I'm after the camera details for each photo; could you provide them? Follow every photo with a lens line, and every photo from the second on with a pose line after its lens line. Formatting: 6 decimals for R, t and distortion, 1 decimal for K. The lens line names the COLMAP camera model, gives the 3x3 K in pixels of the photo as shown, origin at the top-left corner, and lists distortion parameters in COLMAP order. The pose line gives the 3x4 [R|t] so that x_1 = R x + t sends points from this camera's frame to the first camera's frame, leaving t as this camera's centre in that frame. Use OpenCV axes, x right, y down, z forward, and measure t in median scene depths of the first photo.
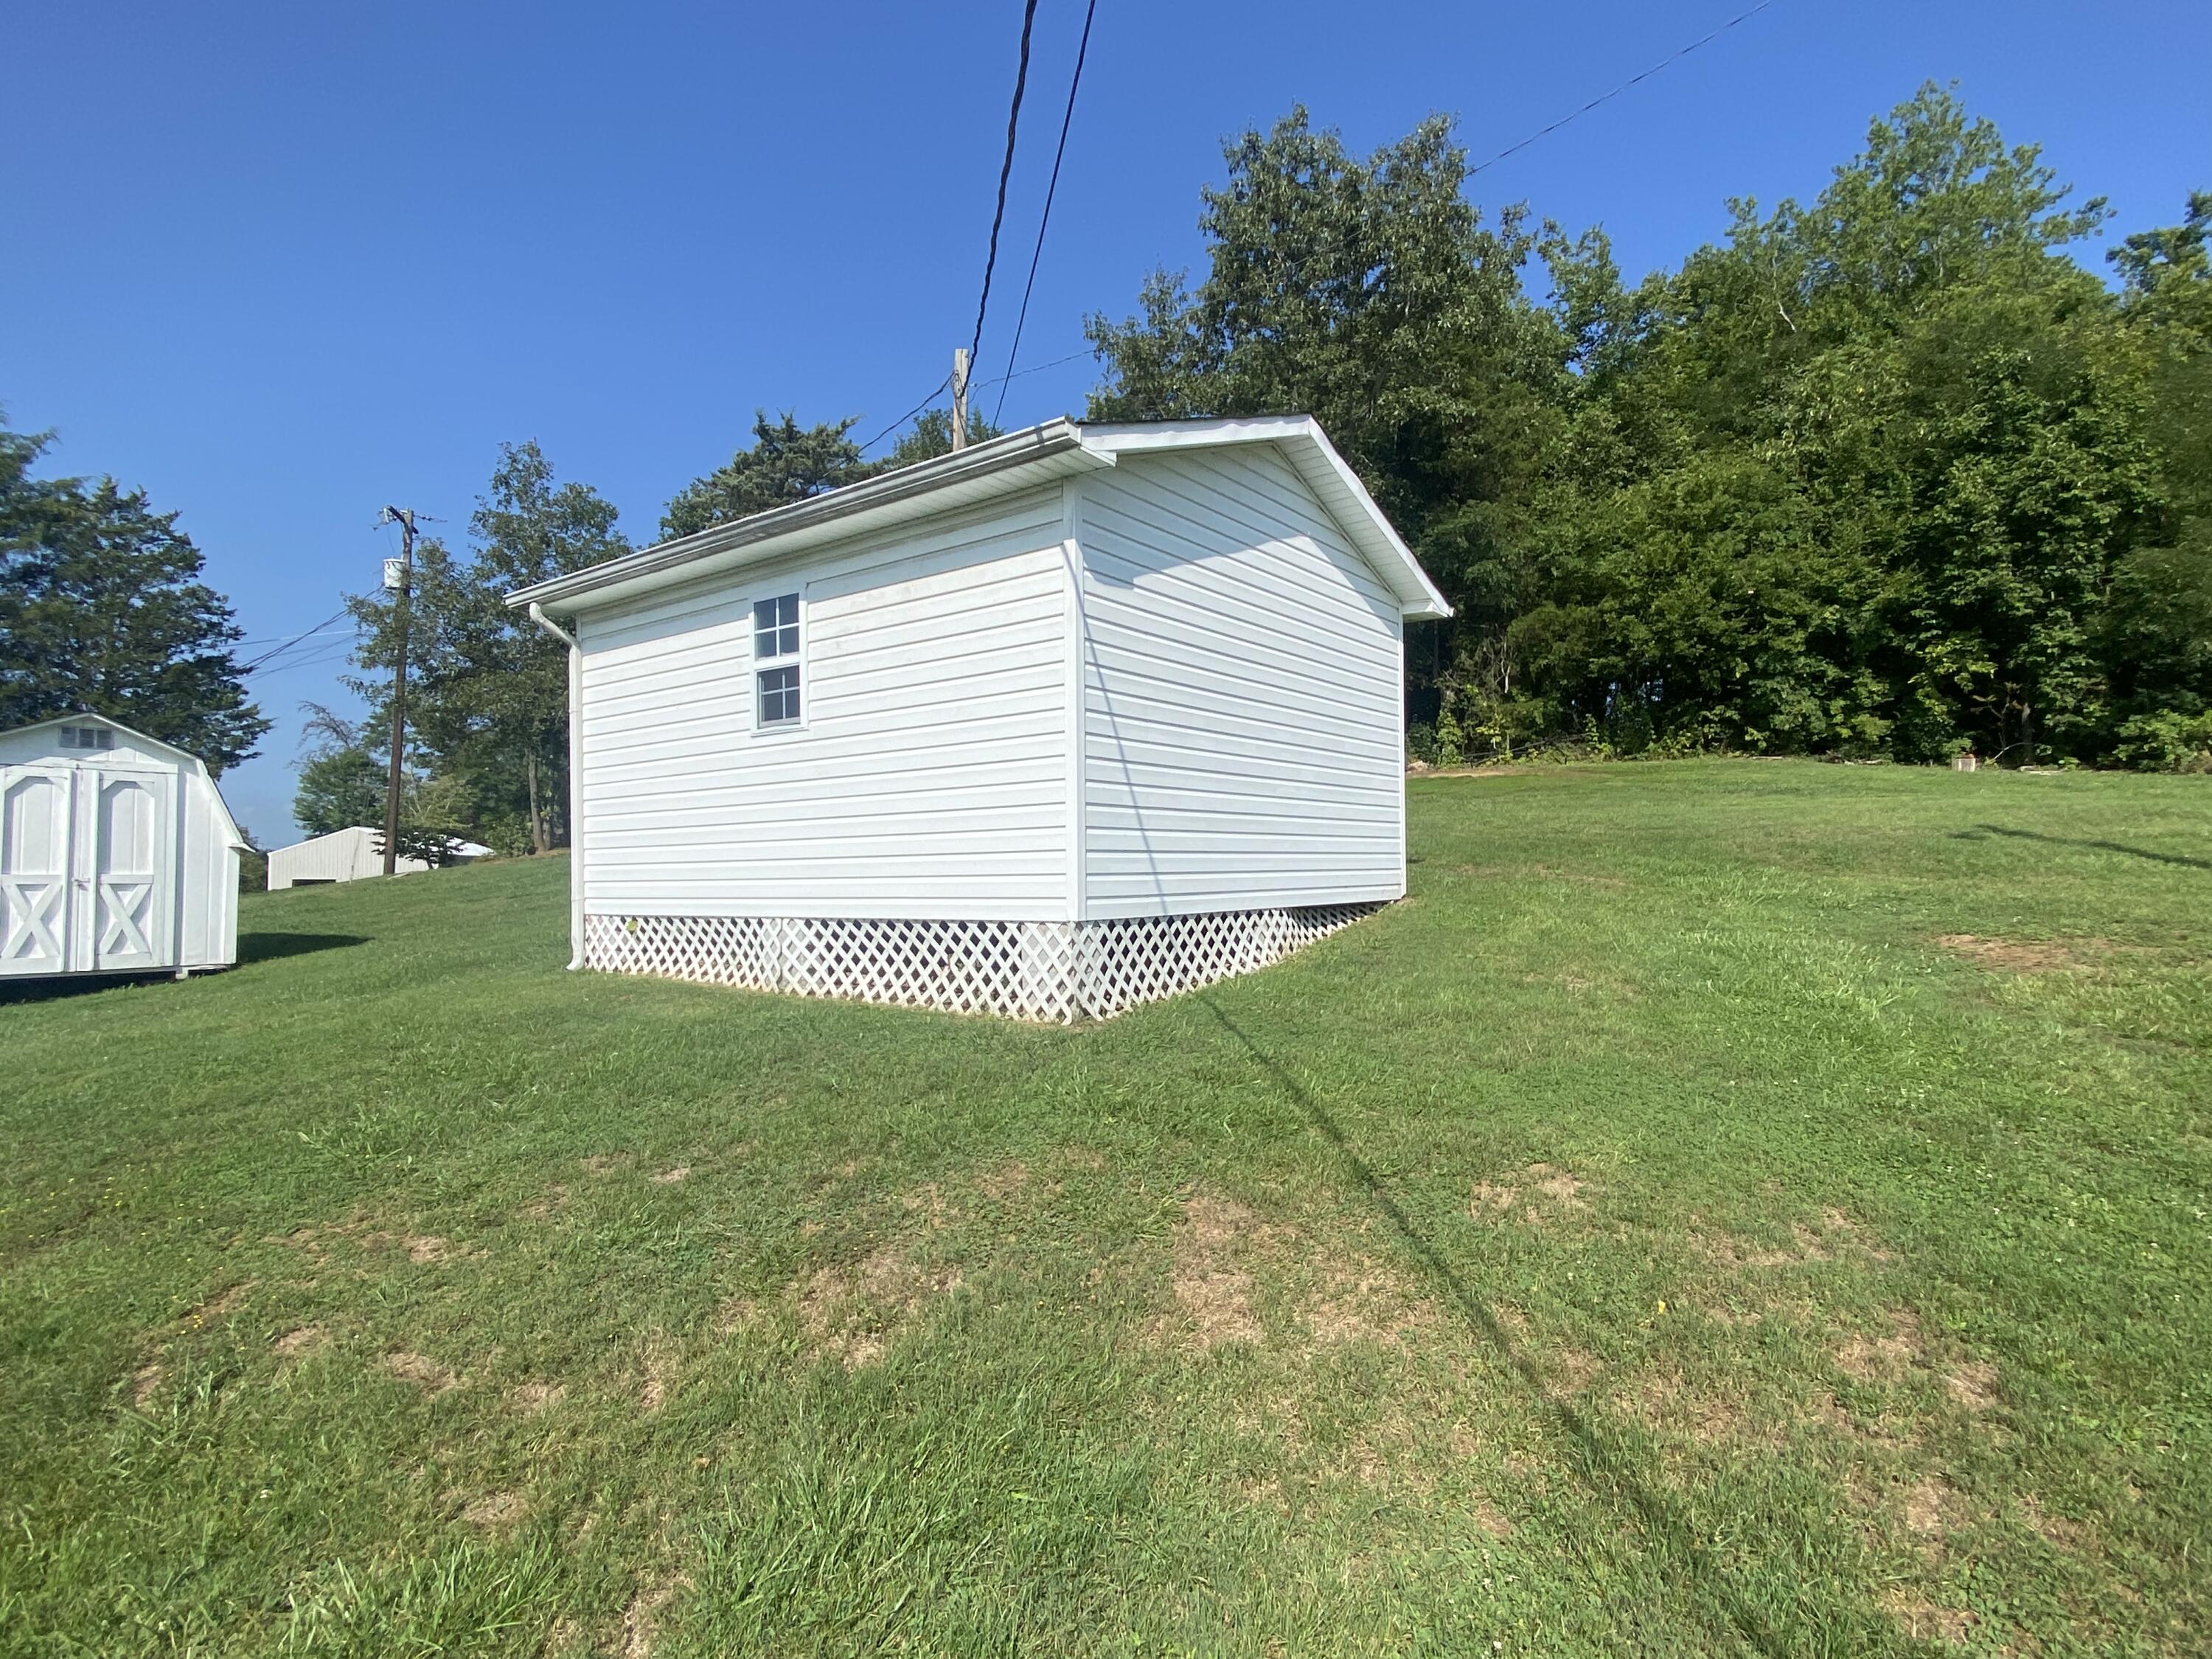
lens RADIAL K [[1153.6, 0, 1134.3], [0, 1153.6, 830.0], [0, 0, 1]] dist [0.037250, -0.039324]
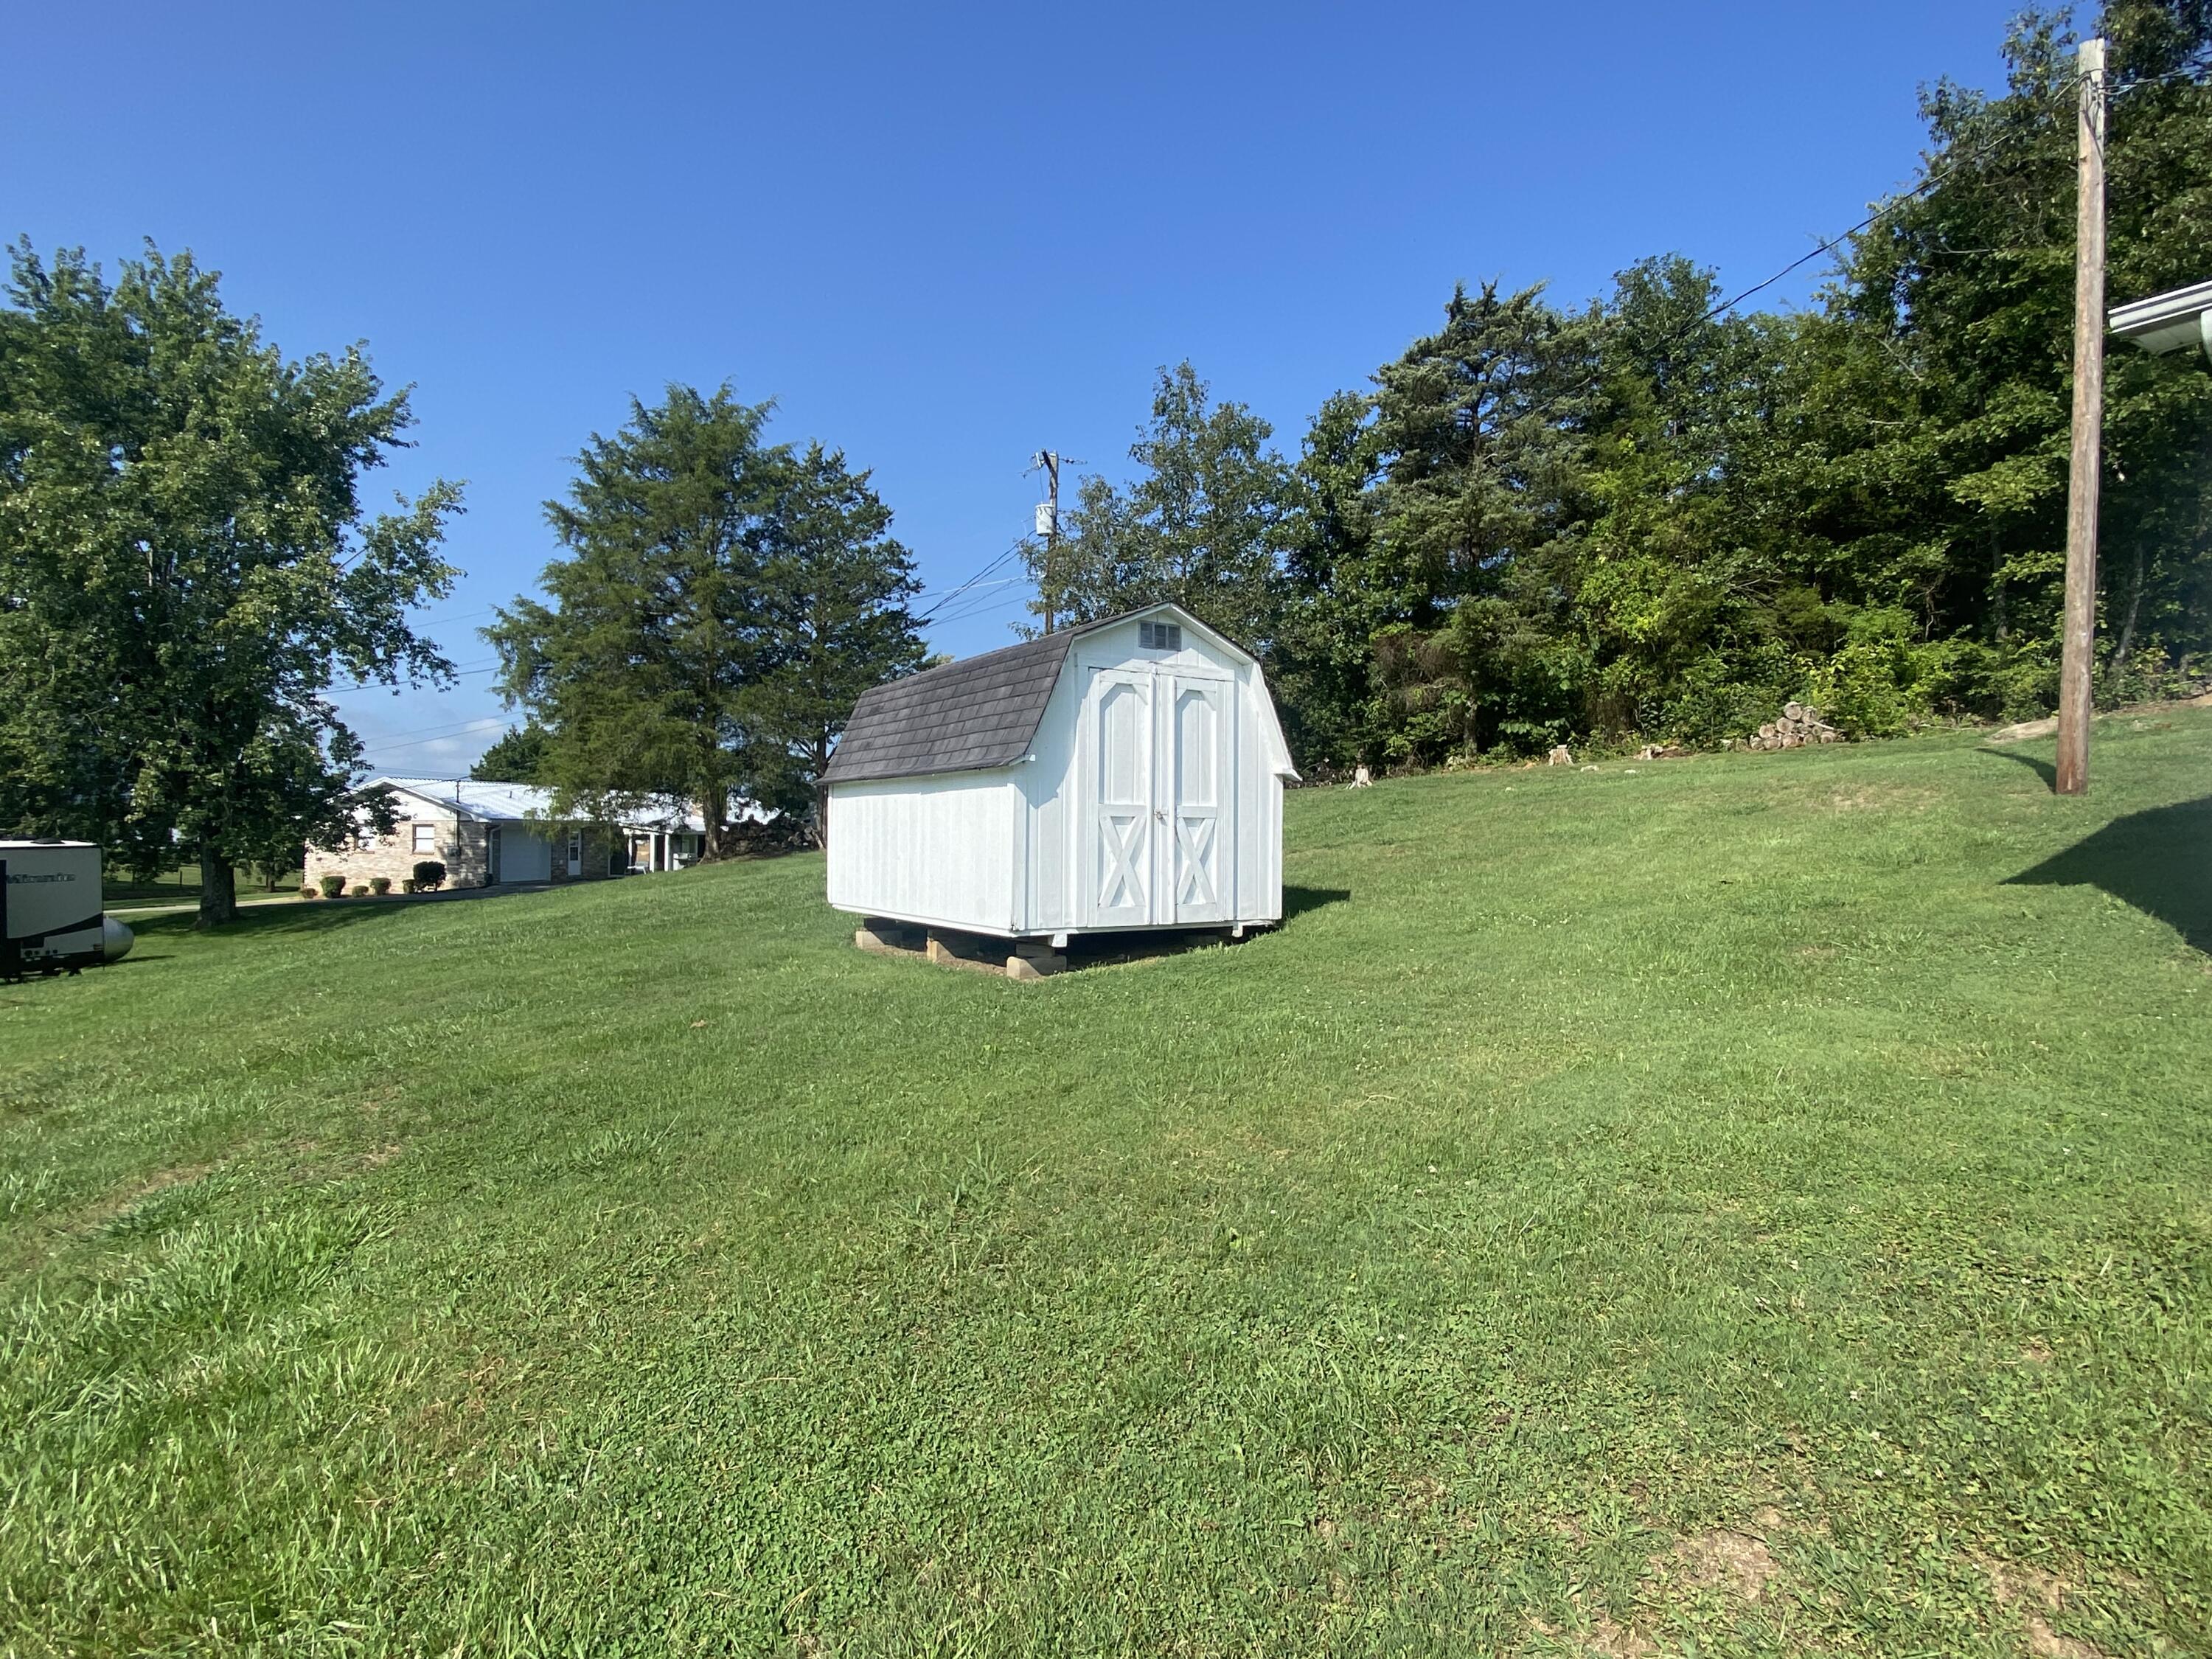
lens RADIAL K [[1169.1, 0, 1106.0], [0, 1169.1, 829.5], [0, 0, 1]] dist [0.030021, -0.031230]
pose [[0.932452, 0.012943, -0.361063, -0.258886], [0.000215, 0.999338, 0.036378, 0.010028], [0.361294, -0.033999, 0.931832, 0.090362]]
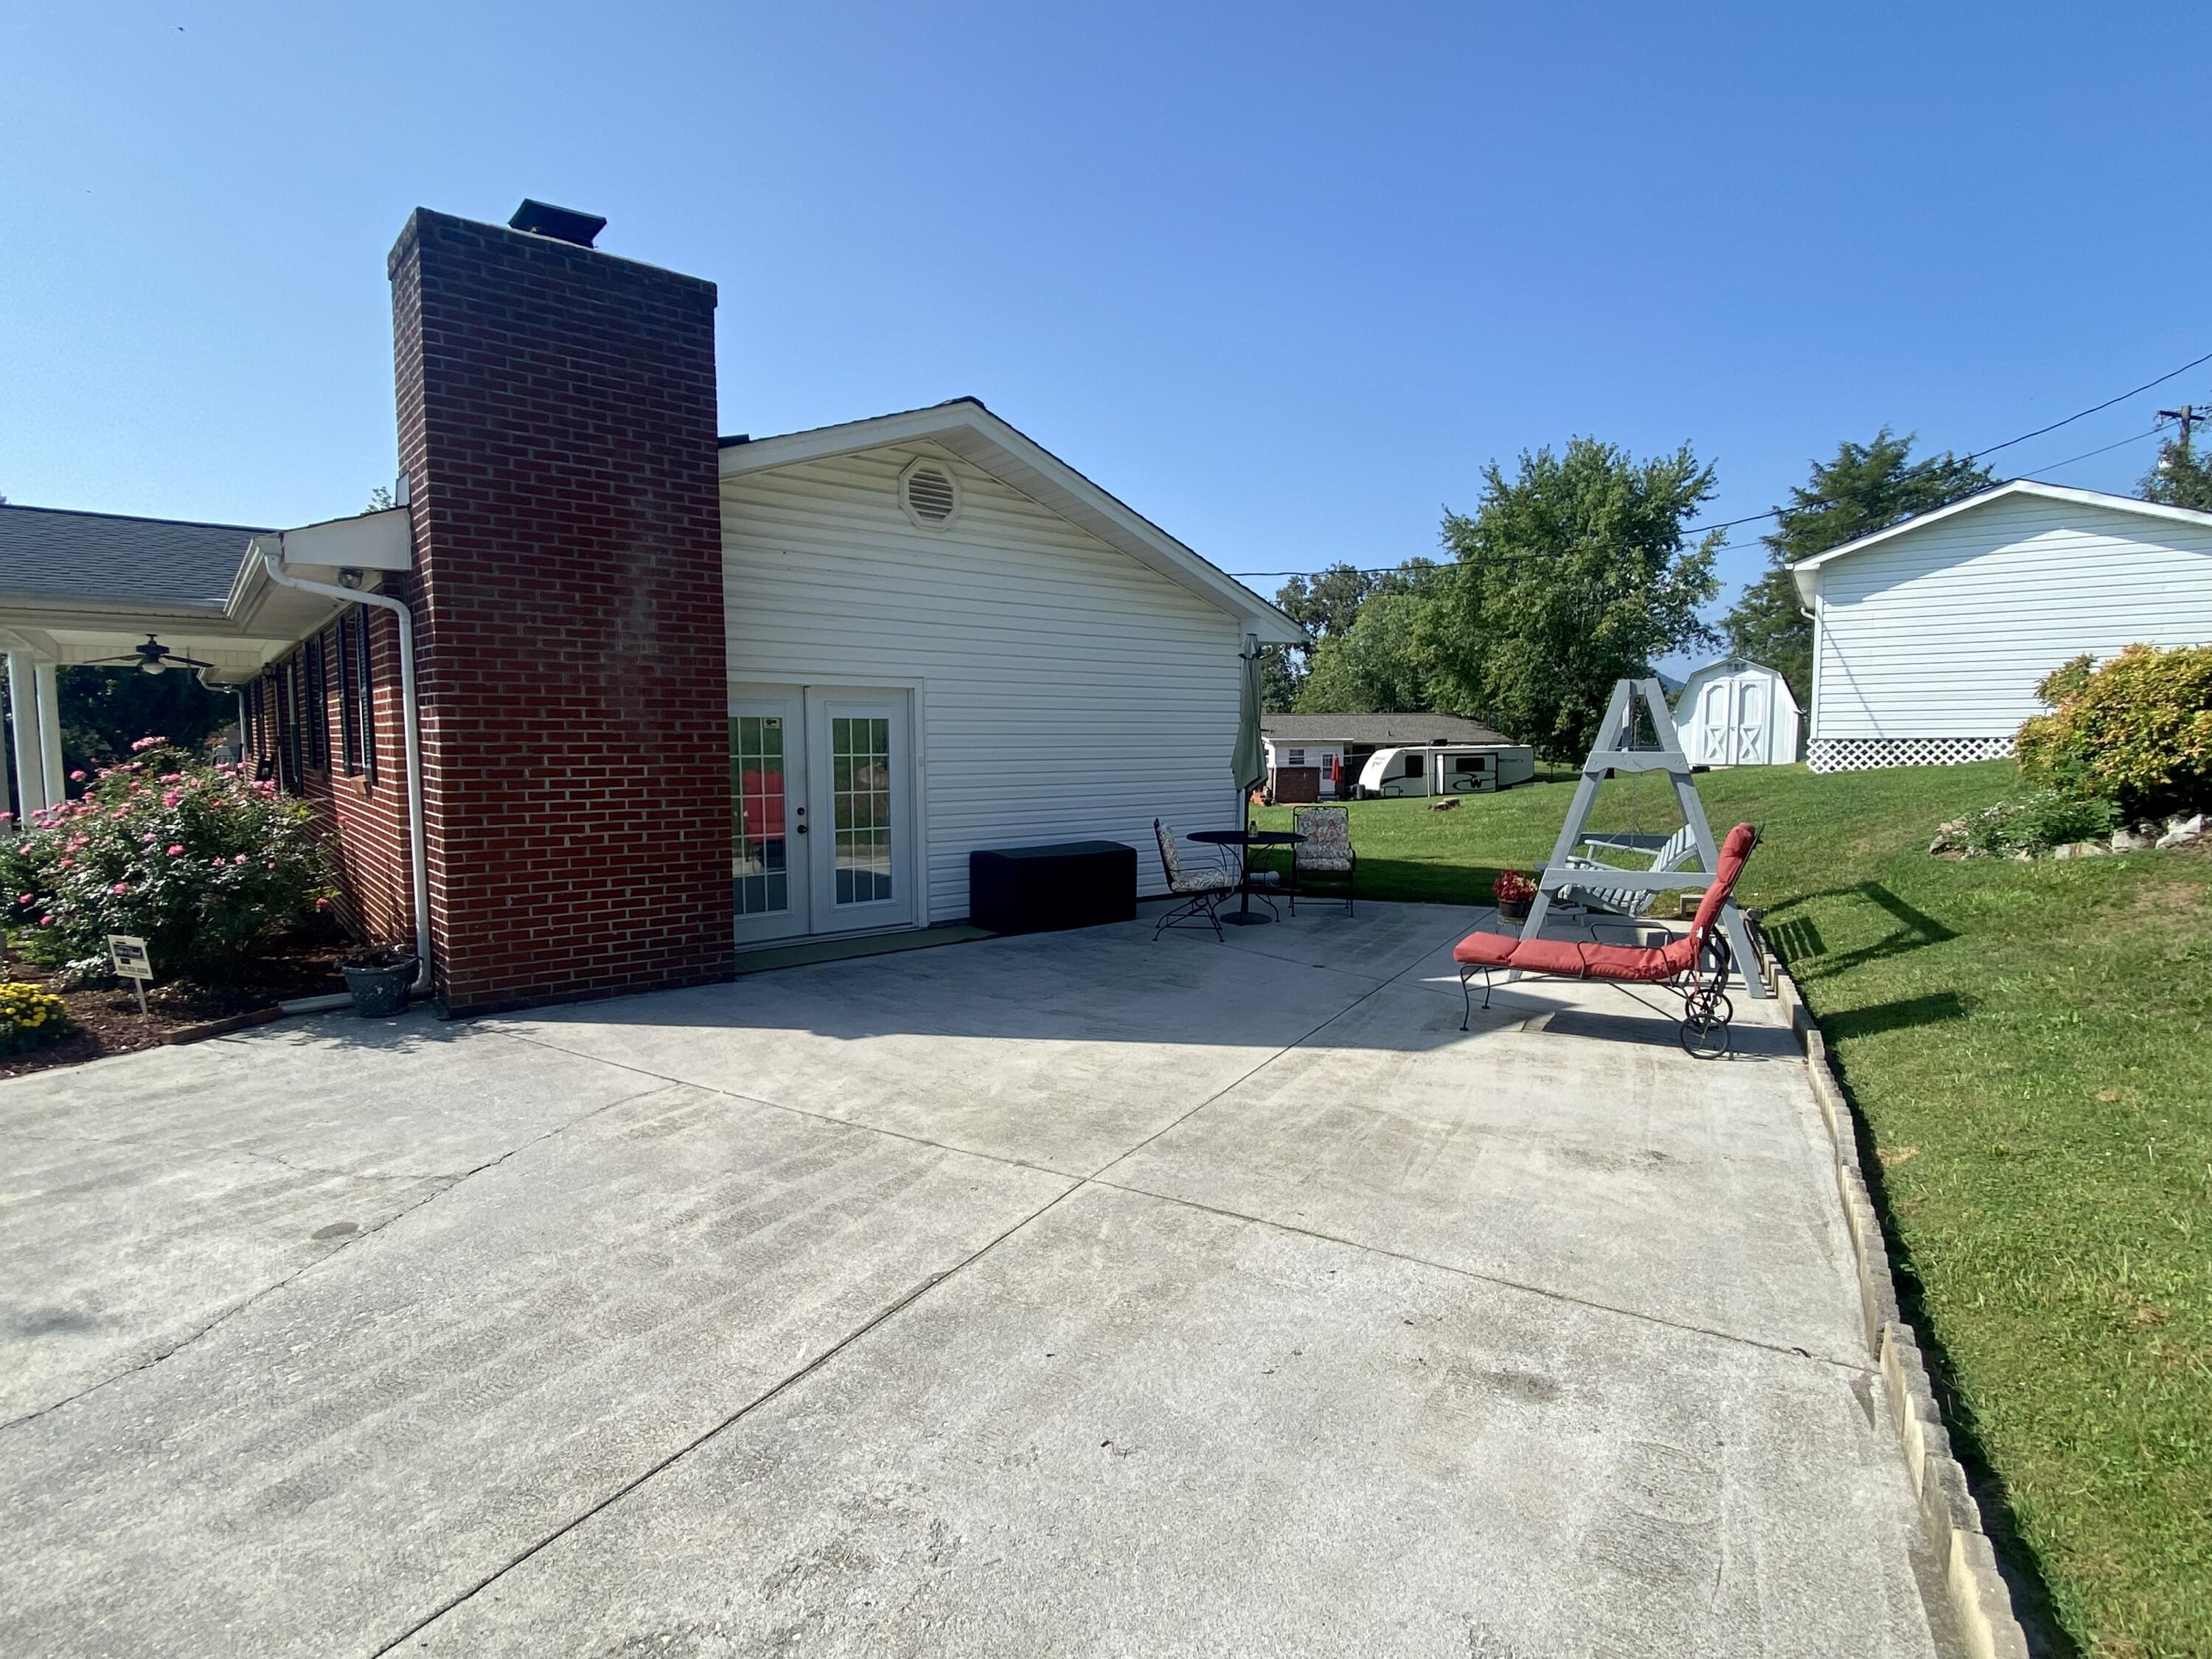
lens RADIAL K [[1169.1, 0, 1106.0], [0, 1169.1, 829.5], [0, 0, 1]] dist [0.030021, -0.031230]
pose [[0.061392, 0.078741, -0.995003, 0.589261], [0.048441, 0.995474, 0.081768, -0.003568], [0.996938, -0.053218, 0.057300, -0.184300]]
